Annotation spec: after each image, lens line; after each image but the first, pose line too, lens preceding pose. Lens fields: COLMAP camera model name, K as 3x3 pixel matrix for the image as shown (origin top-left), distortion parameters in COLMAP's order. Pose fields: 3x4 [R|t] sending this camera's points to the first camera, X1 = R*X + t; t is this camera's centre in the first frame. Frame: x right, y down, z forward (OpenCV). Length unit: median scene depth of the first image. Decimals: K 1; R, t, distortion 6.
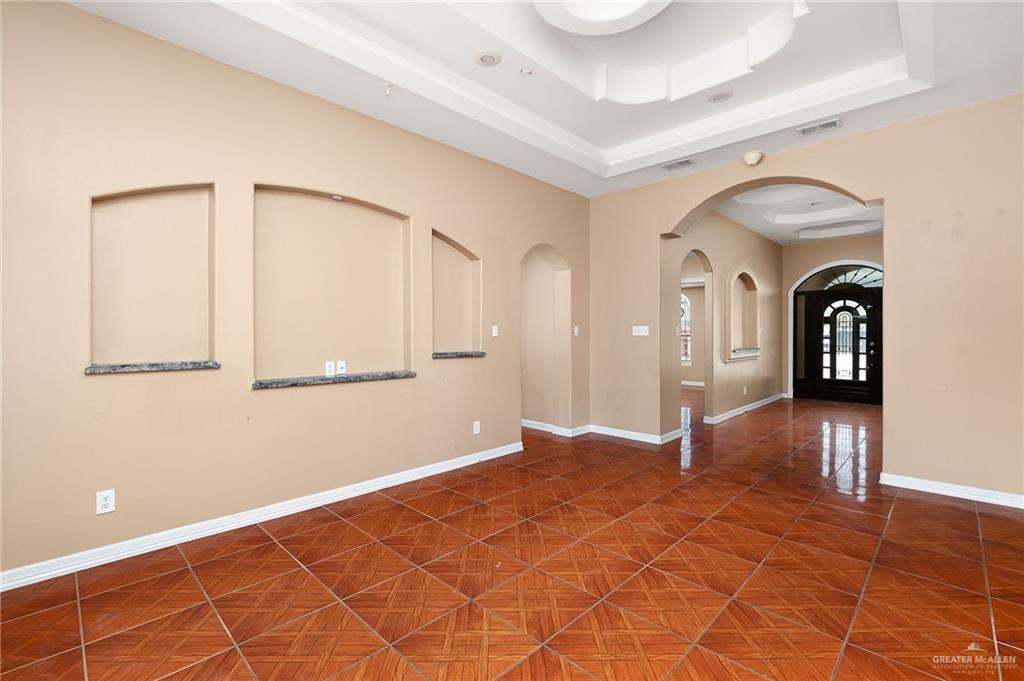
lens RADIAL K [[453.6, 0, 505.8], [0, 453.6, 335.7], [0, 0, 1]] dist [-0.002229, 0.000100]
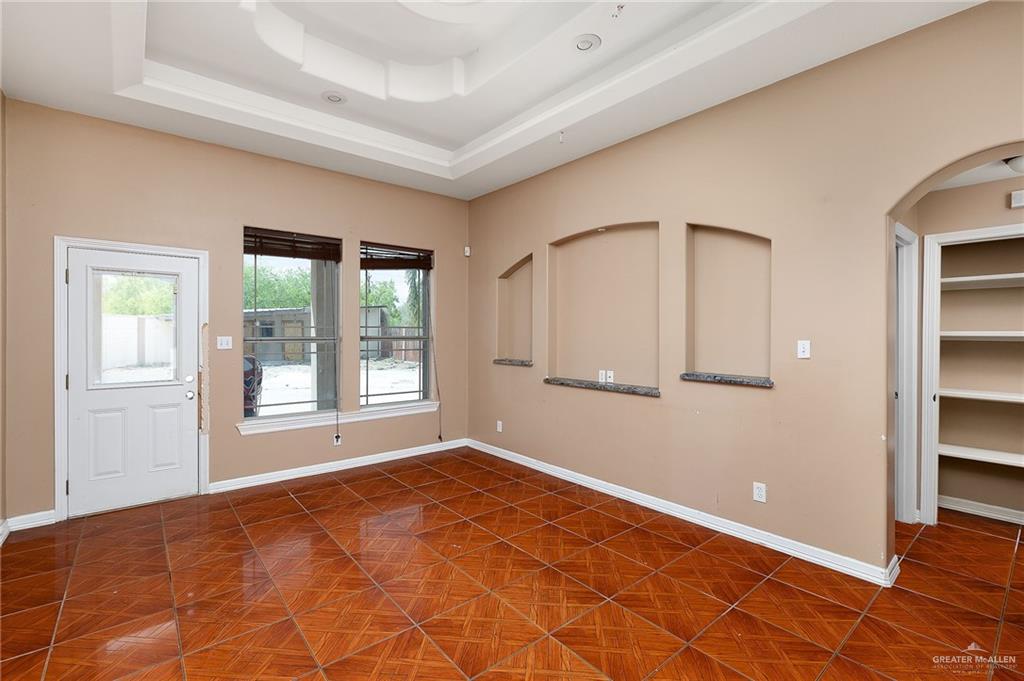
lens RADIAL K [[461.5, 0, 518.1], [0, 461.5, 332.7], [0, 0, 1]] dist [-0.002572, -0.000015]
pose [[-0.089519, 0.002757, -0.995981, 0.544333], [-0.008499, 0.999958, 0.003532, -0.028367], [0.995949, 0.008781, -0.089491, 0.587227]]
